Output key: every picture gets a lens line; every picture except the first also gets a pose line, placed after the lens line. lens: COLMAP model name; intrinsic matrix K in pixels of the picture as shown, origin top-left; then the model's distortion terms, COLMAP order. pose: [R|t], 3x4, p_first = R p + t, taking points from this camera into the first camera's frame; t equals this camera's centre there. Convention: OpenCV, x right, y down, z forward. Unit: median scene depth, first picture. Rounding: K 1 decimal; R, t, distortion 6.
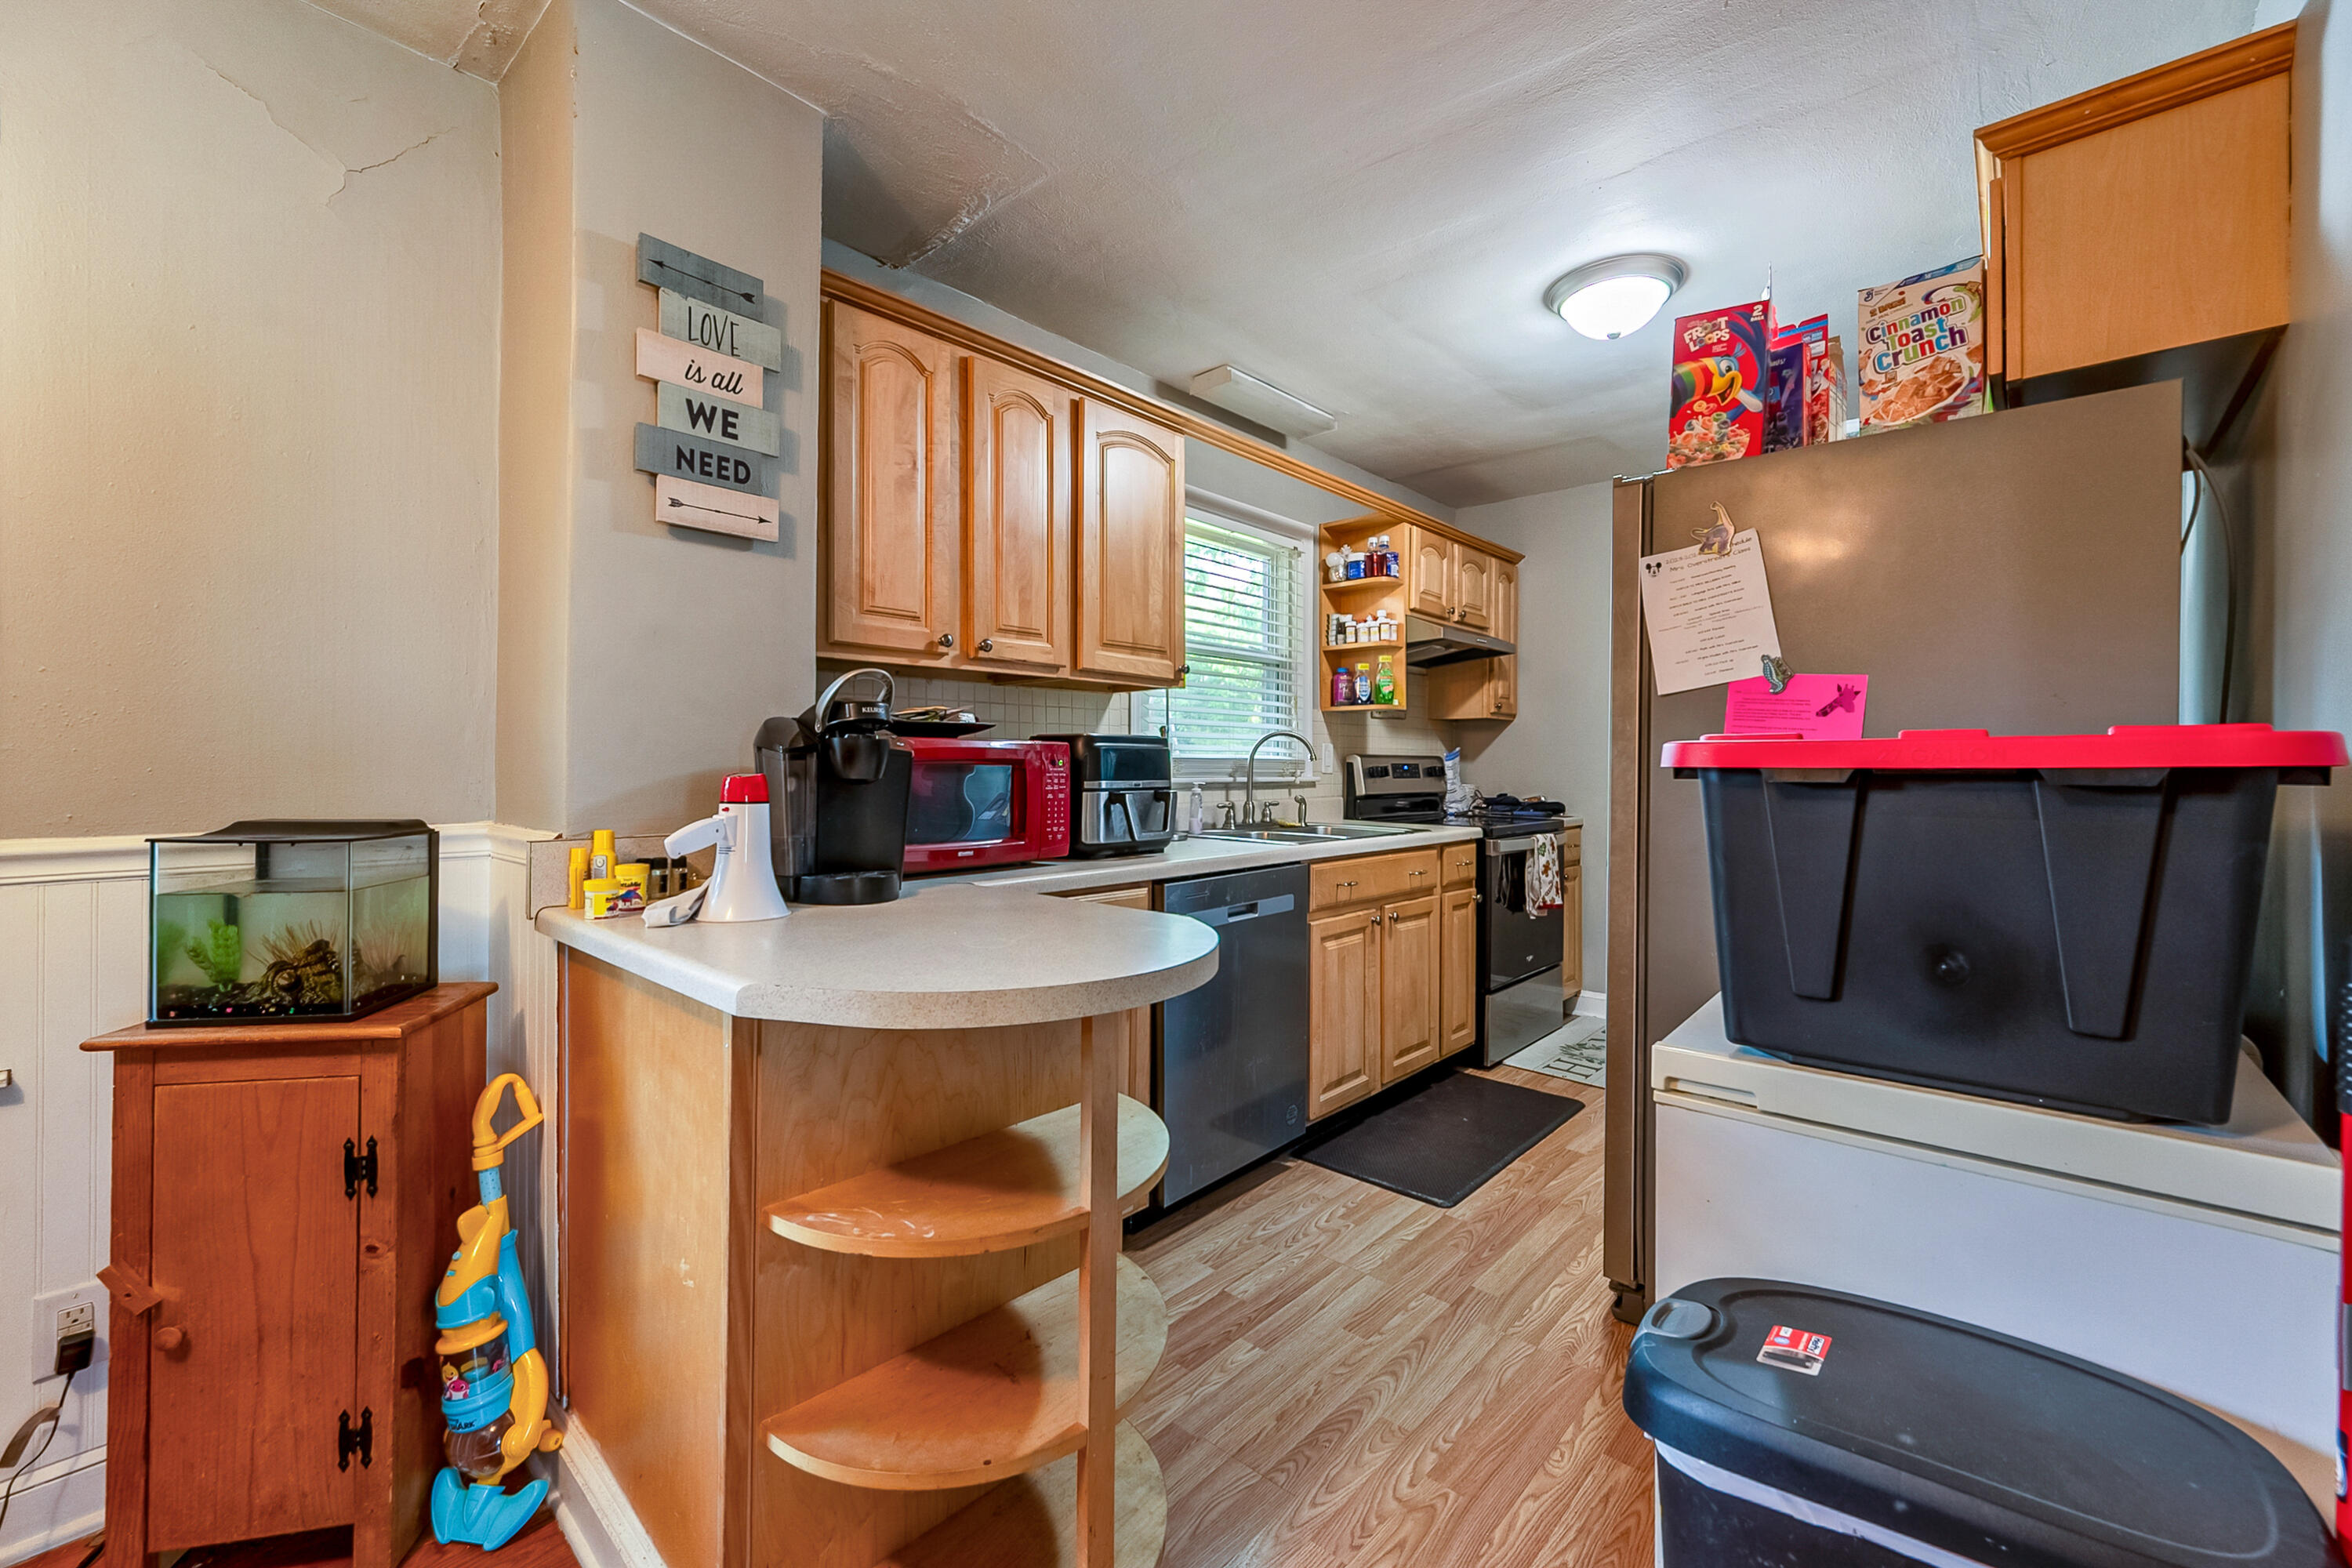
lens RADIAL K [[946.0, 0, 1169.3], [0, 946.0, 766.4], [0, 0, 1]] dist [0.001751, 0.000100]
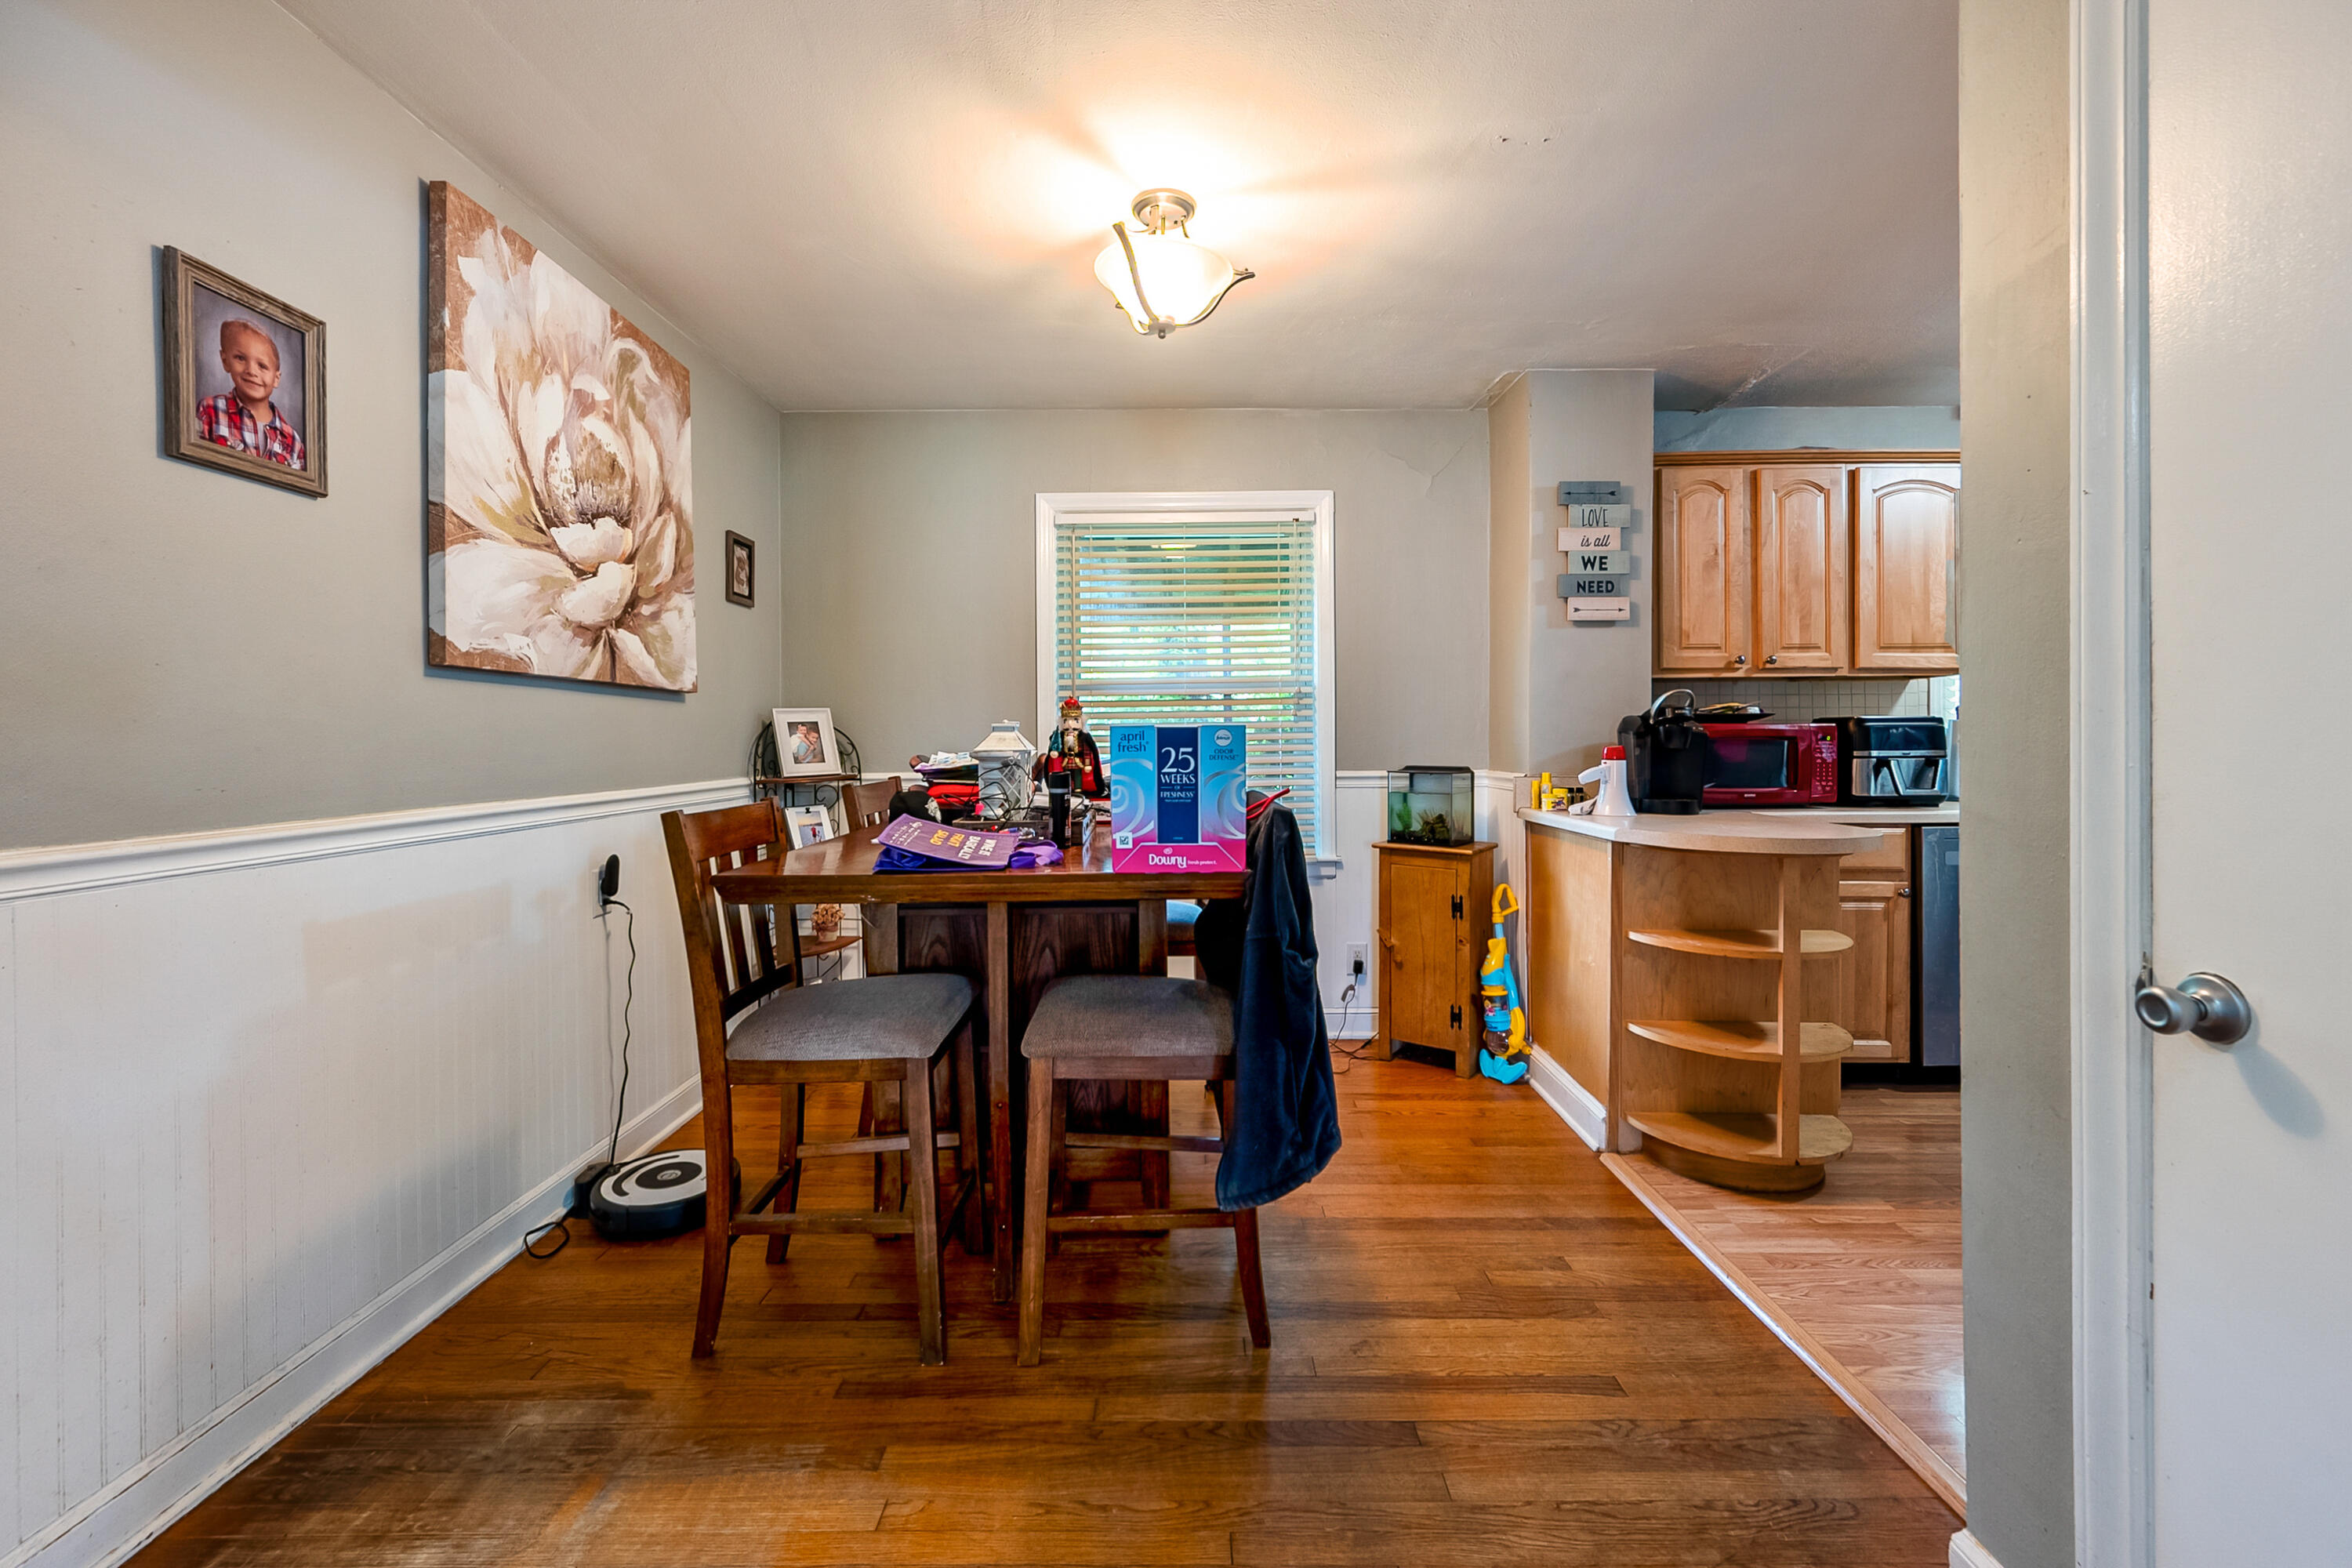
lens RADIAL K [[949.7, 0, 1182.7], [0, 949.7, 746.7], [0, 0, 1]] dist [-0.000715, -0.000096]
pose [[0.673375, -0.002782, -0.739295, 0.221294], [0.007465, 0.999968, 0.003036, -0.001716], [0.739263, -0.007563, 0.673374, -0.536289]]
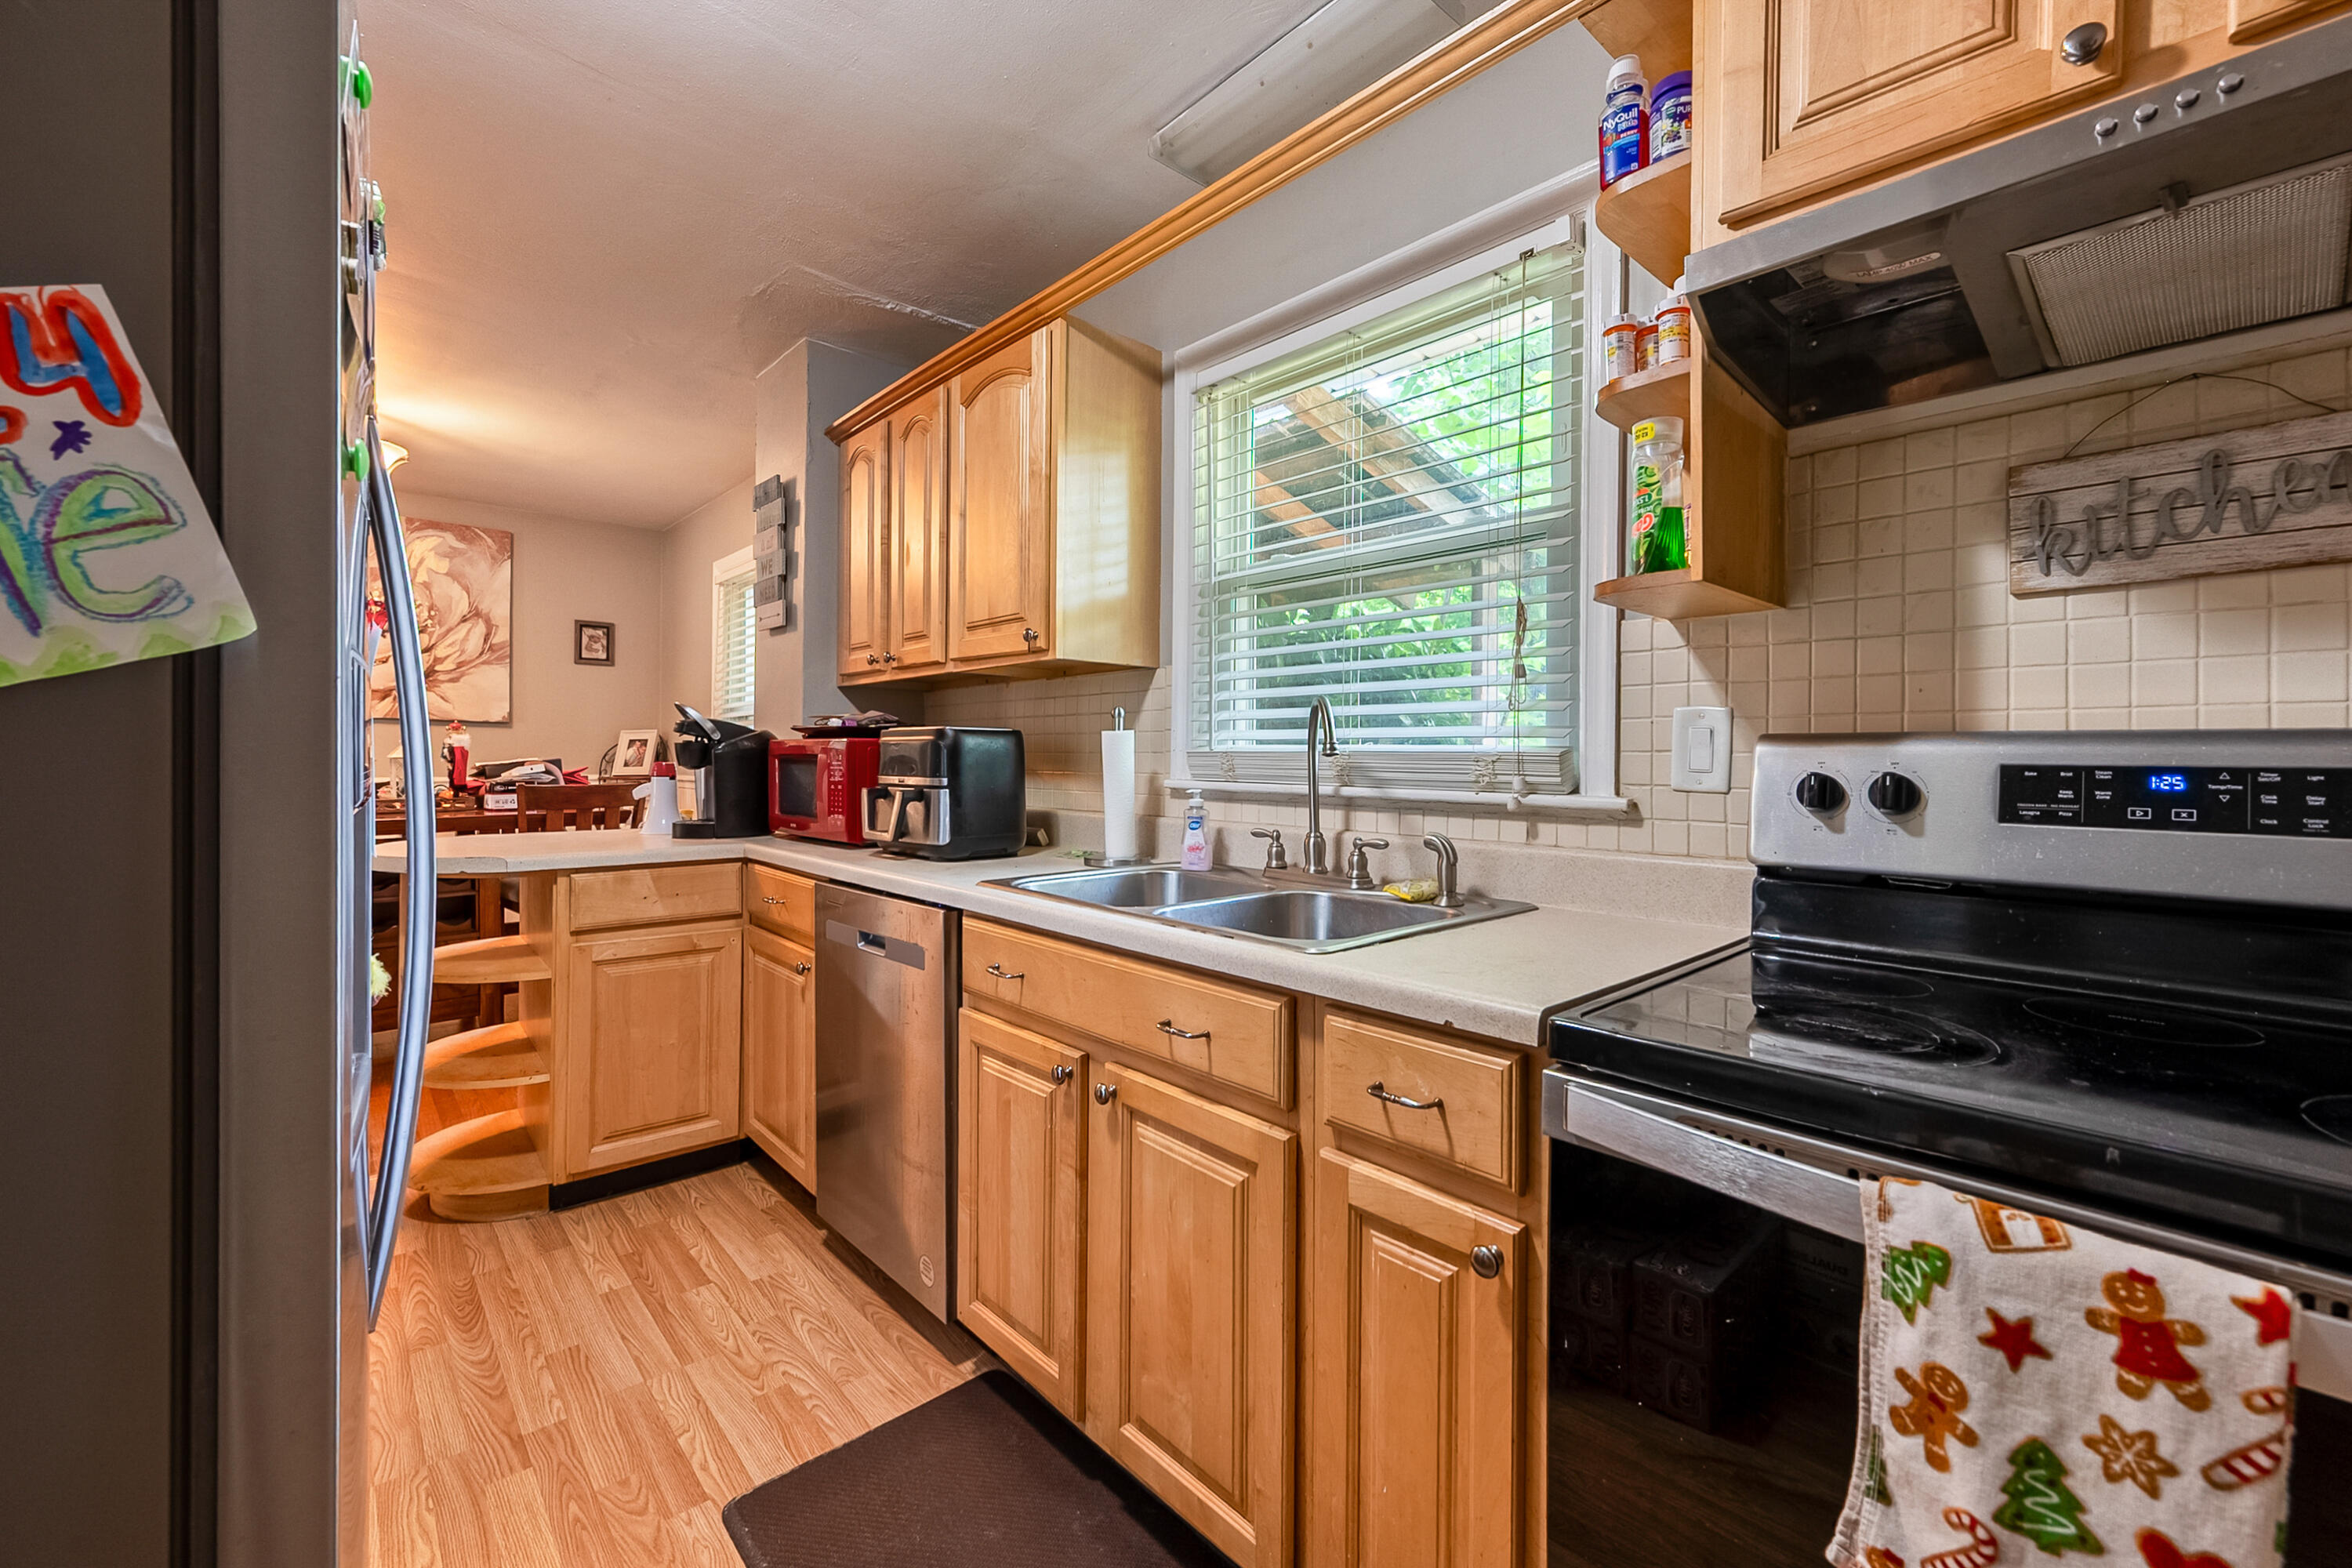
lens RADIAL K [[952.8, 0, 1167.8], [0, 952.8, 760.1], [0, 0, 1]] dist [-0.000511, -0.000145]
pose [[-0.096849, -0.002017, -0.995297, 0.723989], [-0.011019, 0.999939, -0.000955, -0.002723], [0.995238, 0.010875, -0.096866, 1.119617]]
